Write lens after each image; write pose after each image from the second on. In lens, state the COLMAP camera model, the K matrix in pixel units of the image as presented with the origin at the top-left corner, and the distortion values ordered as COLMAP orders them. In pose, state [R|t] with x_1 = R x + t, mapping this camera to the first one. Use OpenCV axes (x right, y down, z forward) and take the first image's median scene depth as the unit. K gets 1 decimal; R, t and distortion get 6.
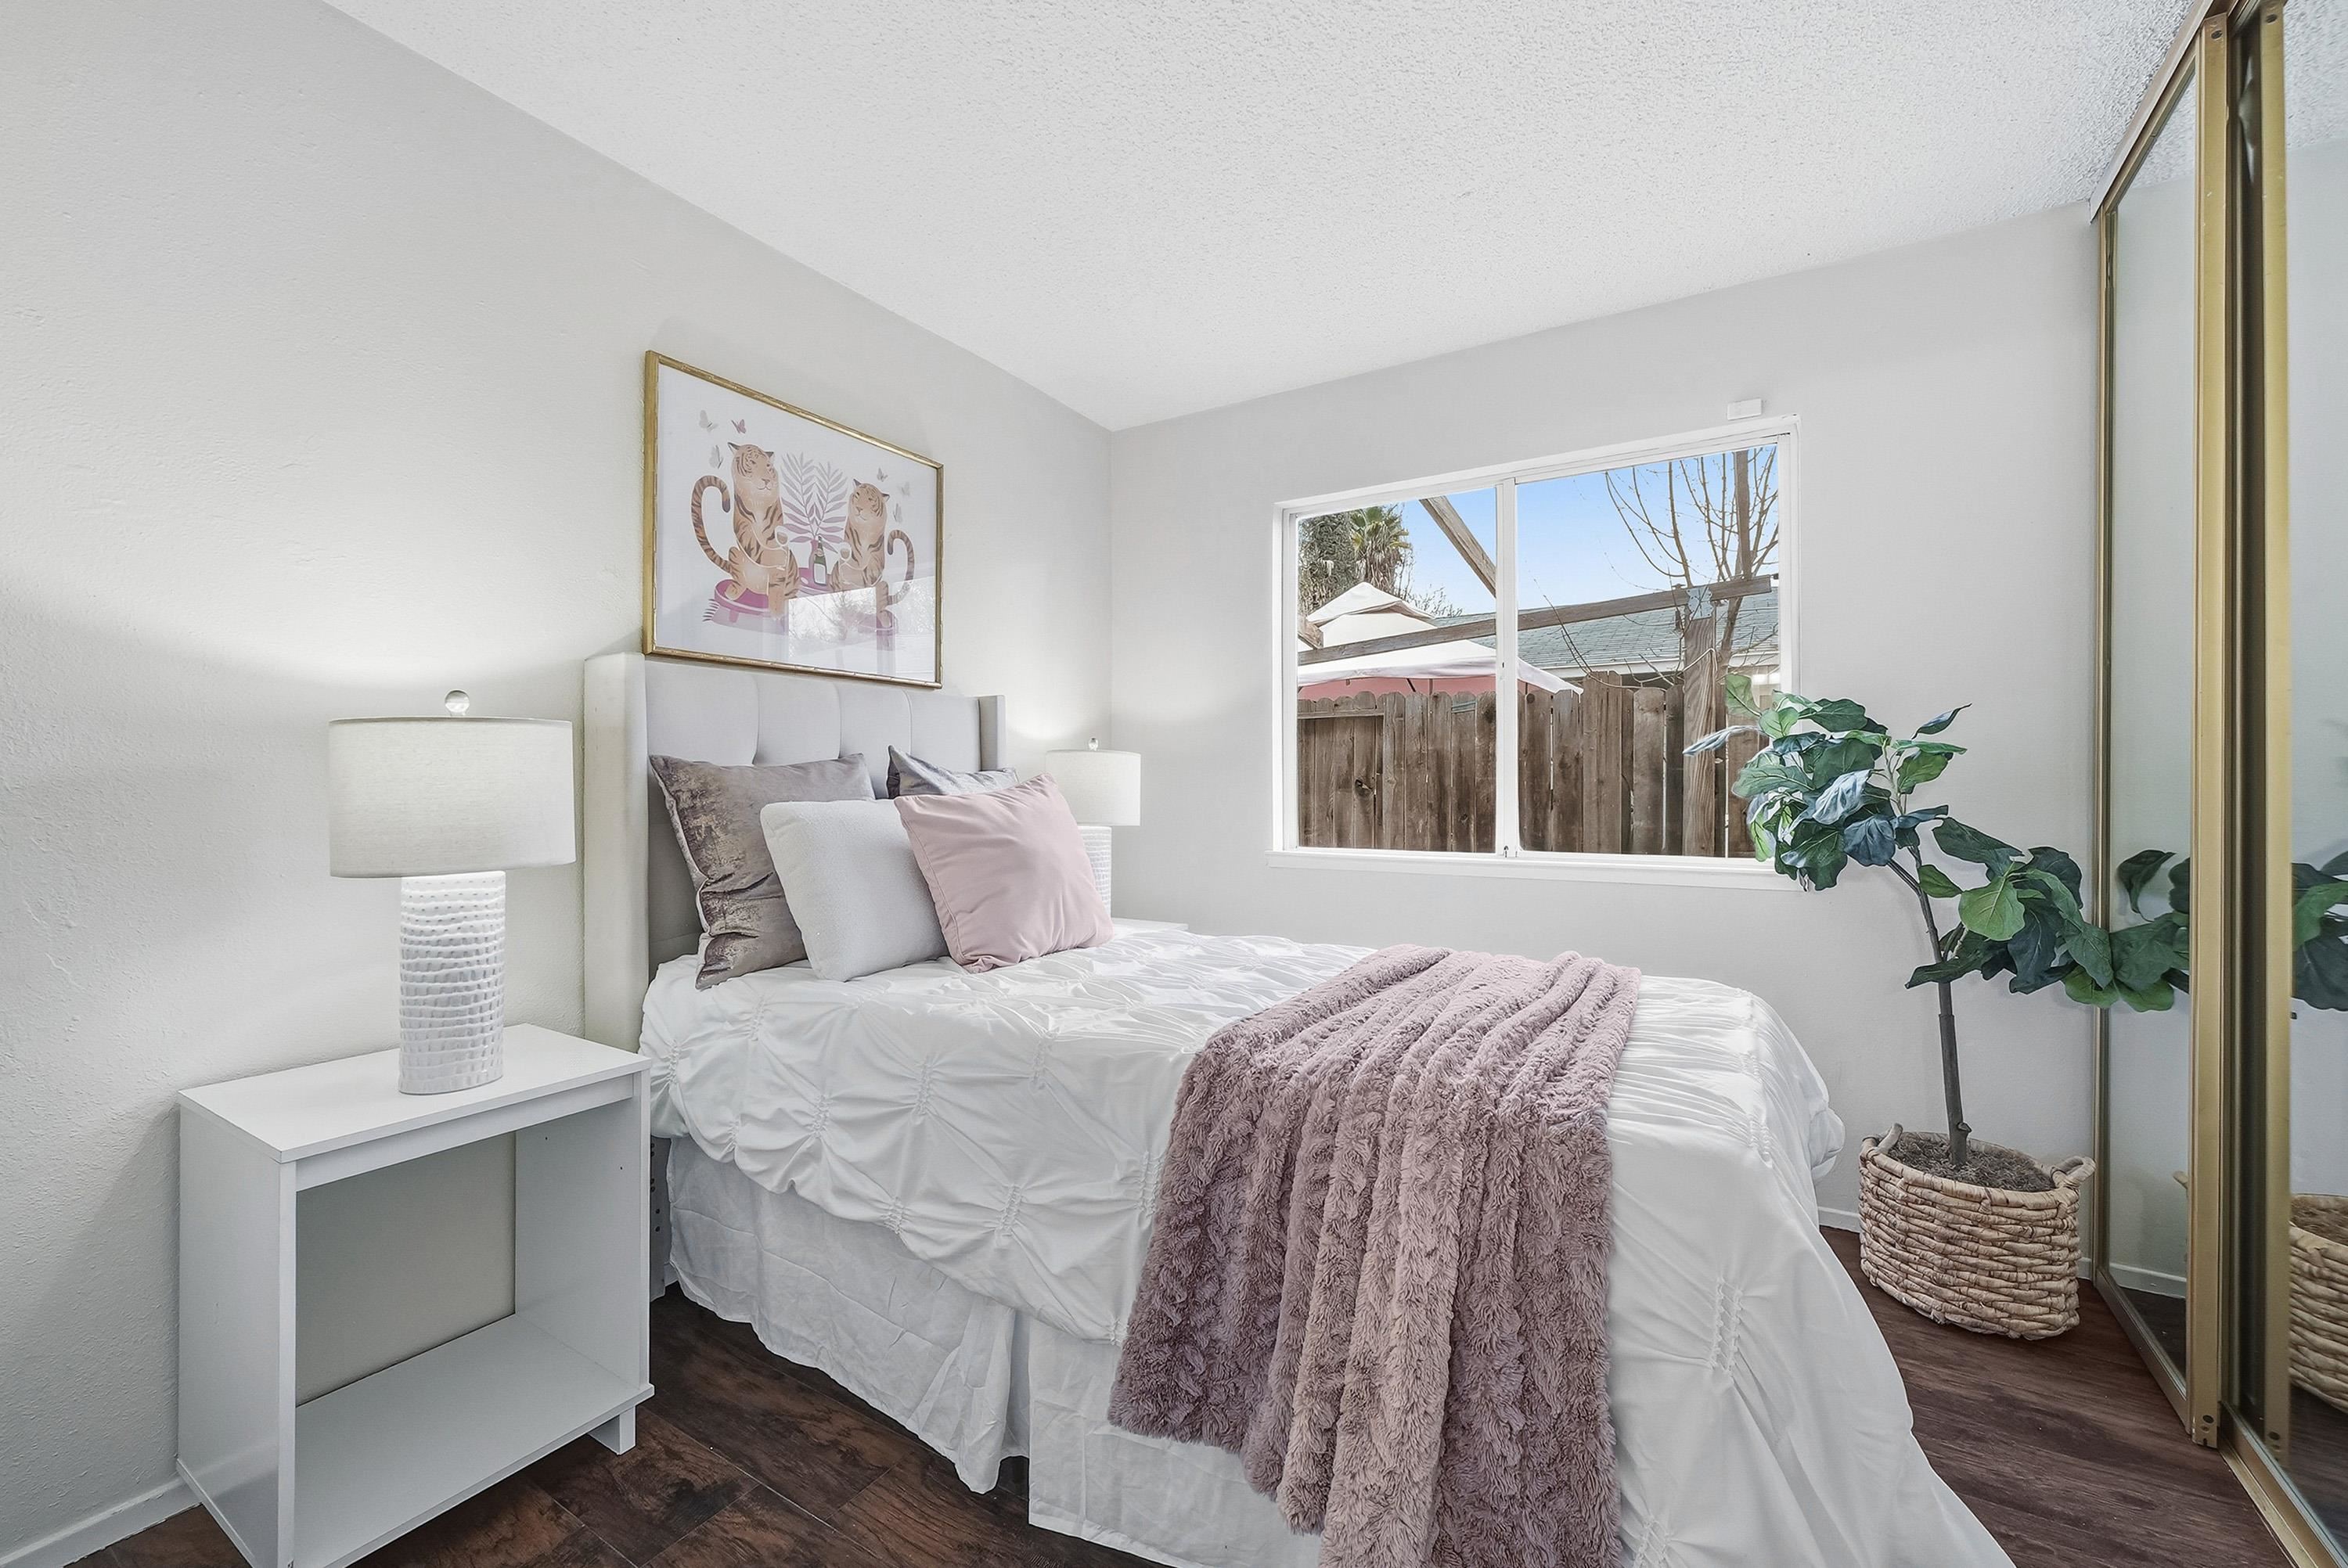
lens RADIAL K [[926.6, 0, 1176.5], [0, 926.6, 785.6], [0, 0, 1]] dist [-0.012237, 0.002932]
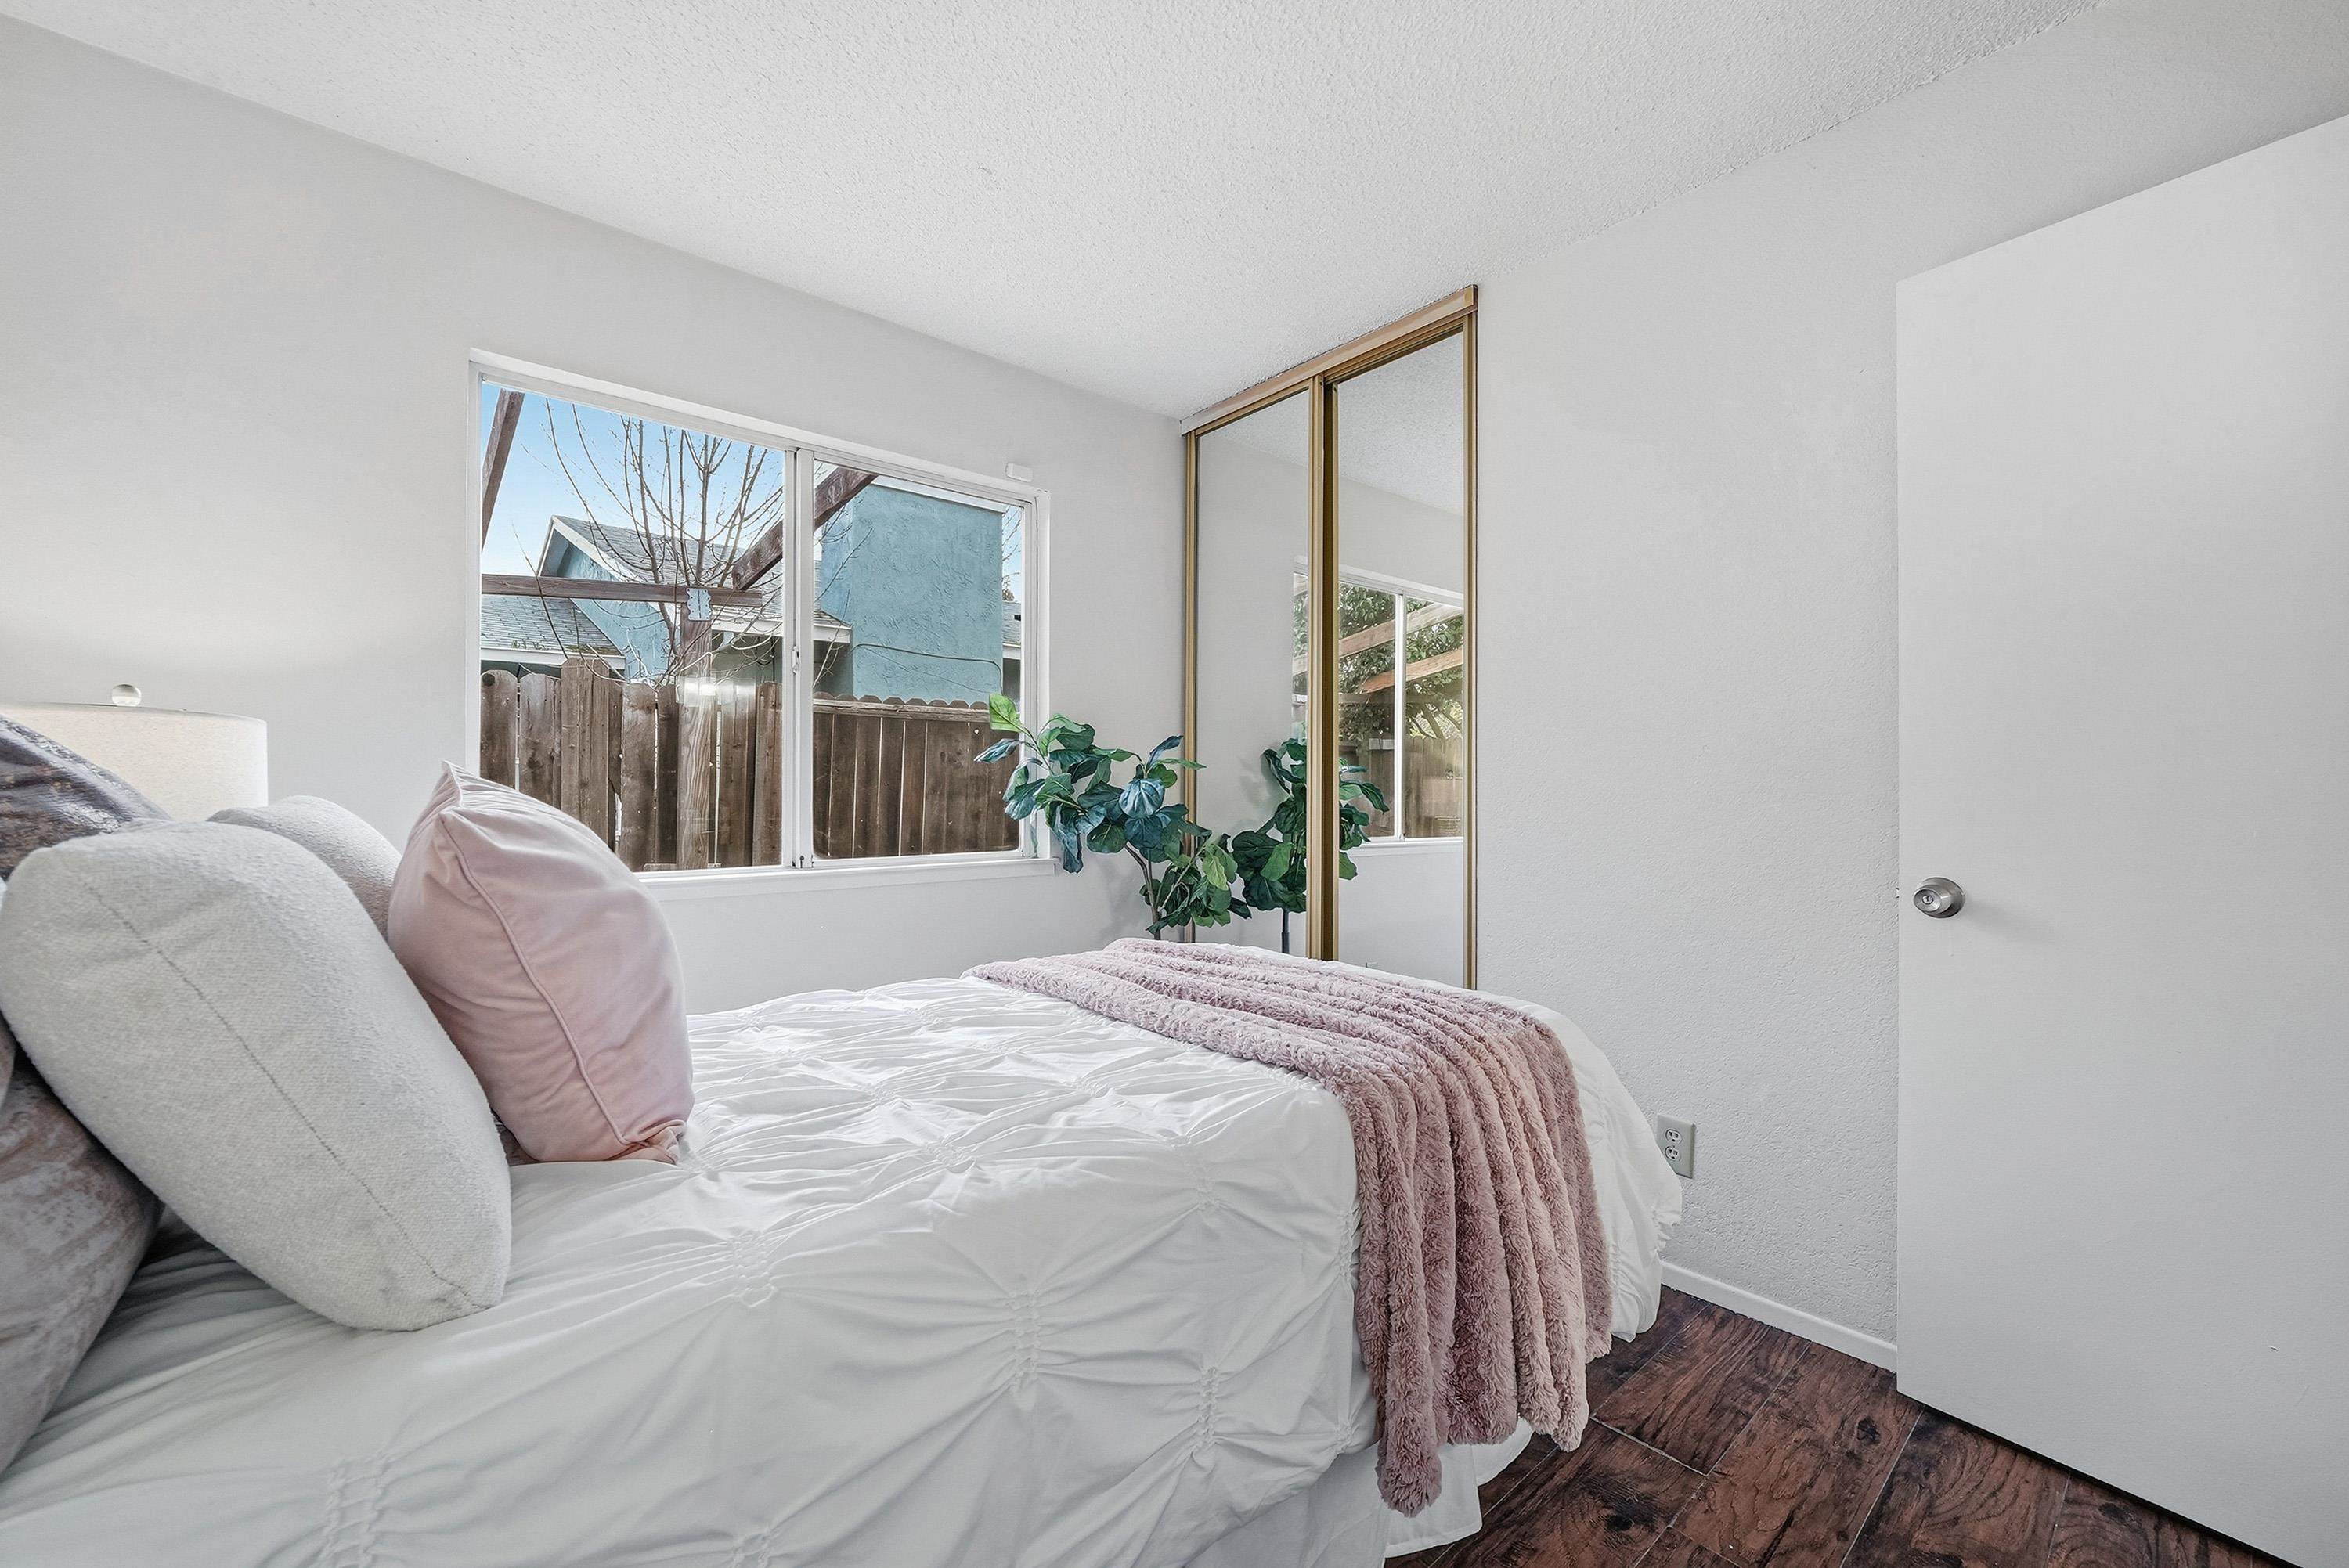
lens RADIAL K [[927.0, 0, 1170.8], [0, 927.0, 781.4], [0, 0, 1]] dist [-0.012237, 0.002932]
pose [[0.317877, 0.009956, 0.948080, -0.091299], [-0.002108, 0.999950, -0.009794, 0.000272], [-0.948130, 0.001115, 0.317882, 0.088064]]
